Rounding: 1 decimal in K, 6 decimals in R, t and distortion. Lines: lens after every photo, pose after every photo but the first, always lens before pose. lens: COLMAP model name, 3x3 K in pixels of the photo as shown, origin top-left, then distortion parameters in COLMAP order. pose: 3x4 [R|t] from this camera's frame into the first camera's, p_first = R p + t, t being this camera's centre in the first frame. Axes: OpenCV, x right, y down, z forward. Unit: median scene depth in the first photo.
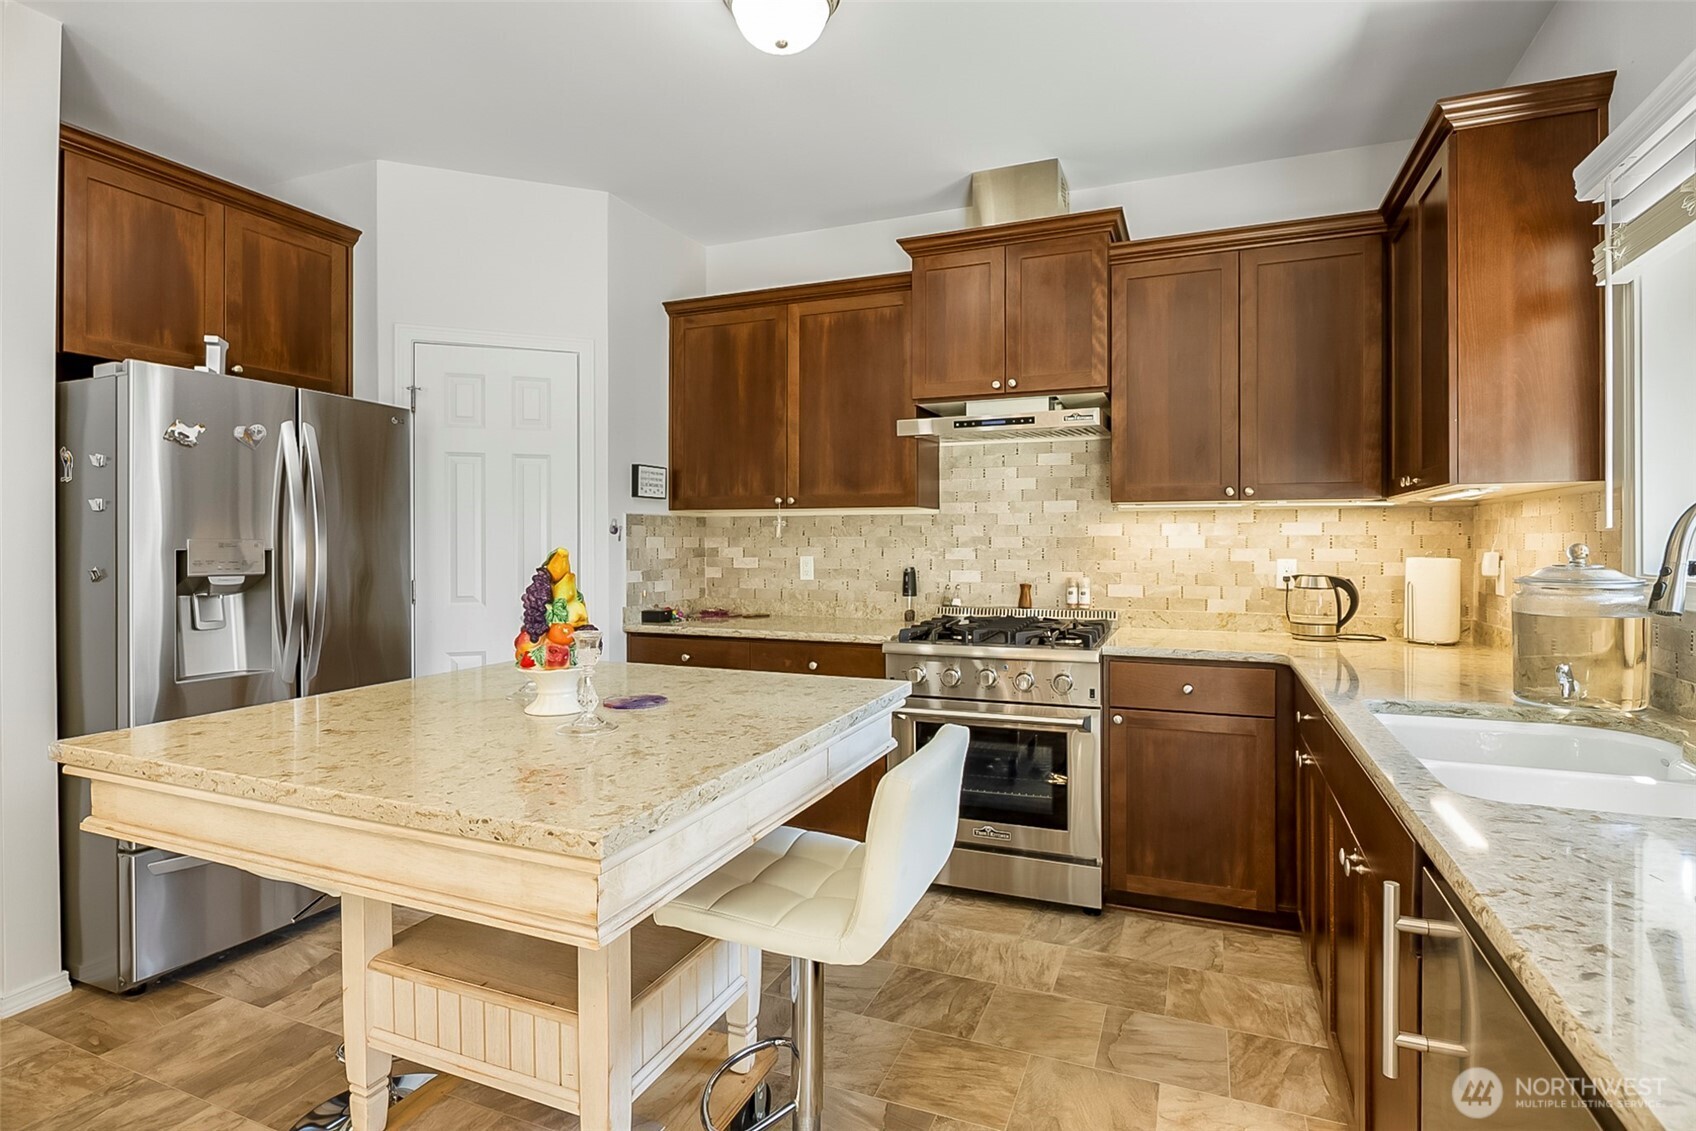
lens RADIAL K [[846.4, 0, 858.3], [0, 846.4, 550.7], [0, 0, 1]] dist [-0.009499, 0.000669]
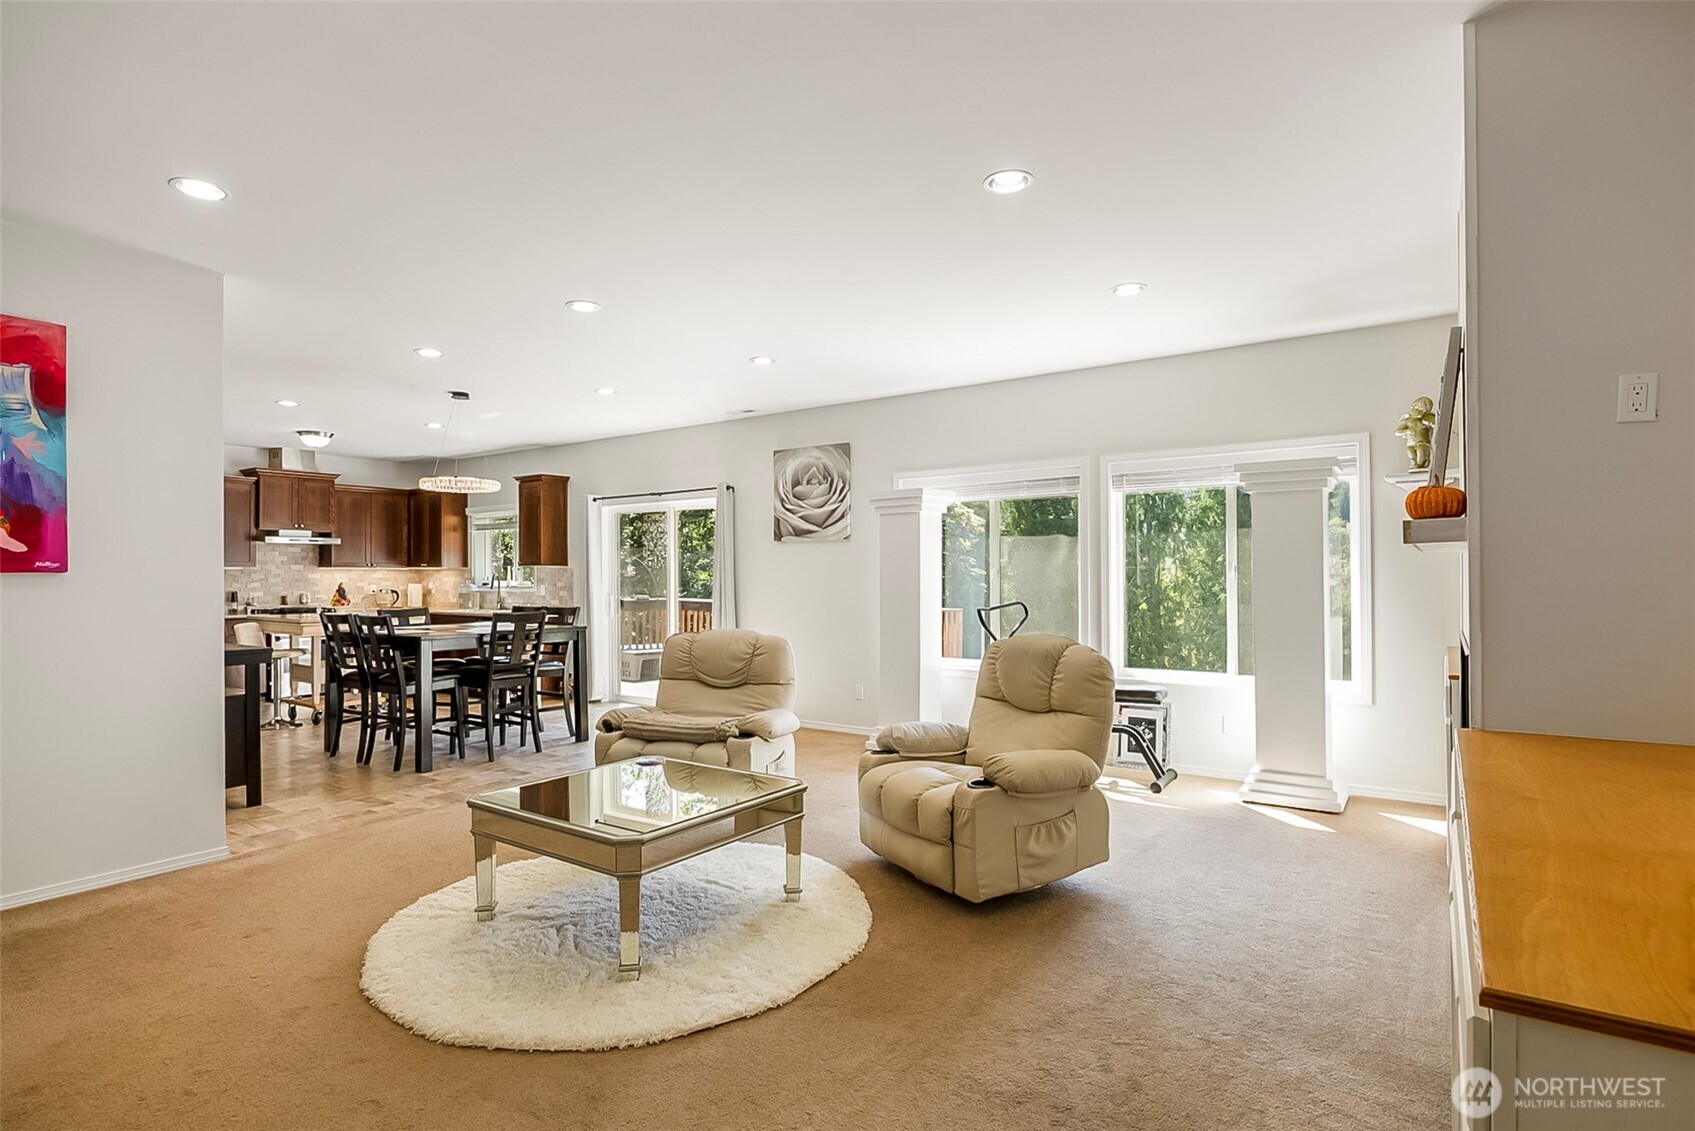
lens RADIAL K [[845.9, 0, 840.0], [0, 845.9, 569.8], [0, 0, 1]] dist [-0.009499, 0.000669]
pose [[0.228318, 0.004791, 0.973575, -2.050395], [0.013214, 0.999881, -0.008020, 0.001263], [-0.973497, 0.014696, 0.228227, -1.357052]]
